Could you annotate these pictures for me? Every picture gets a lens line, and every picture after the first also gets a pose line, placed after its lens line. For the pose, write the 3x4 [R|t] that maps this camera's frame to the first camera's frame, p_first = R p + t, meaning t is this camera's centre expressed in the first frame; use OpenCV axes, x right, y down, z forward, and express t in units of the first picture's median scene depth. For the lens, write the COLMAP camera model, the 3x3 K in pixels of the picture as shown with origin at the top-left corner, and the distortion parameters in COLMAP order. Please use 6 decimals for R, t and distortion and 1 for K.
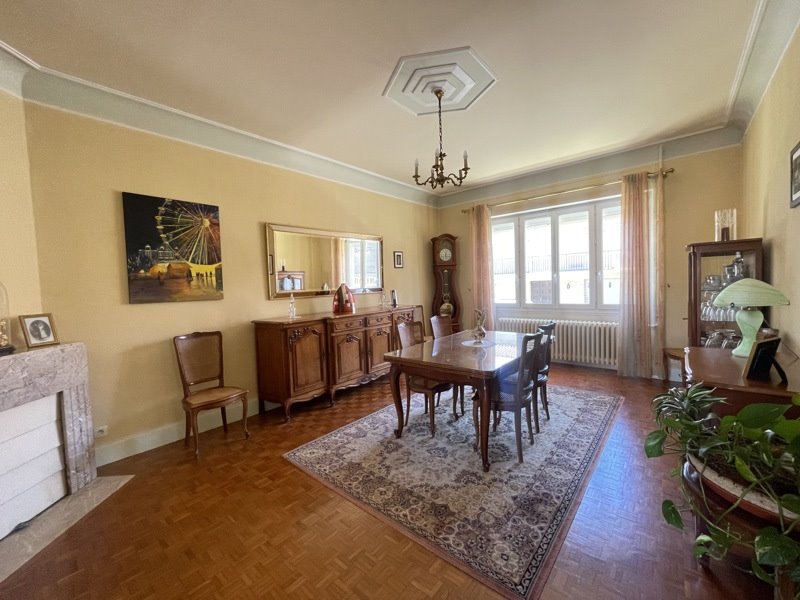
lens RADIAL K [[326.1, 0, 400.0], [0, 326.1, 300.0], [0, 0, 1]] dist [-0.000988, -0.000133]
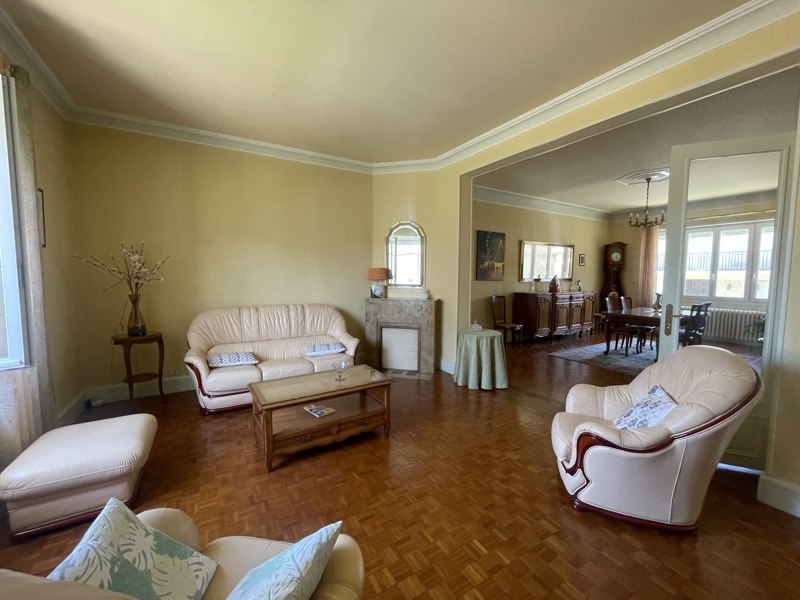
lens RADIAL K [[326.1, 0, 400.0], [0, 326.1, 300.0], [0, 0, 1]] dist [-0.000988, -0.000133]
pose [[0.949193, 0.067415, -0.307390, -0.391599], [-0.057453, 0.997491, 0.041354, 0.053087], [0.309407, -0.021593, 0.950685, -0.804846]]
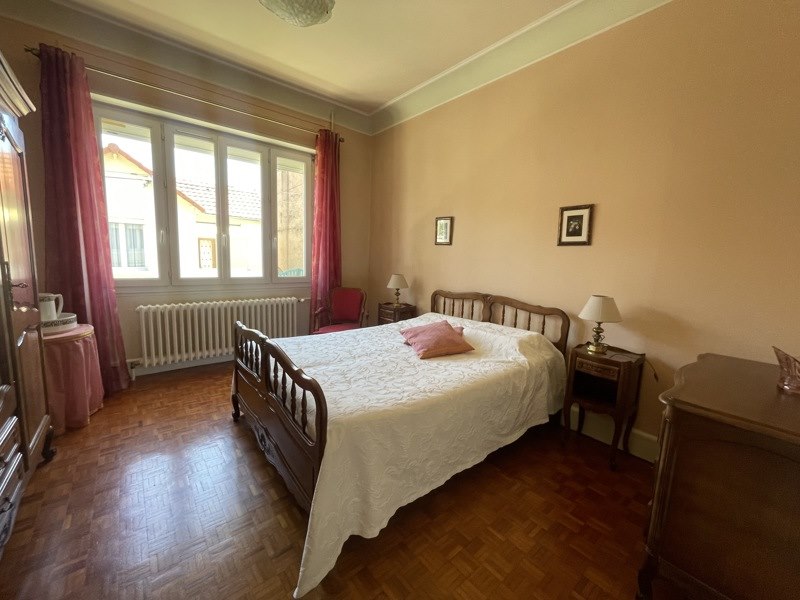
lens RADIAL K [[326.1, 0, 400.0], [0, 326.1, 300.0], [0, 0, 1]] dist [-0.000988, -0.000133]
pose [[0.160335, -0.069608, 0.984605, -0.178869], [0.012010, 0.997574, 0.068569, 0.024352], [-0.986990, 0.000832, 0.160782, 0.629729]]
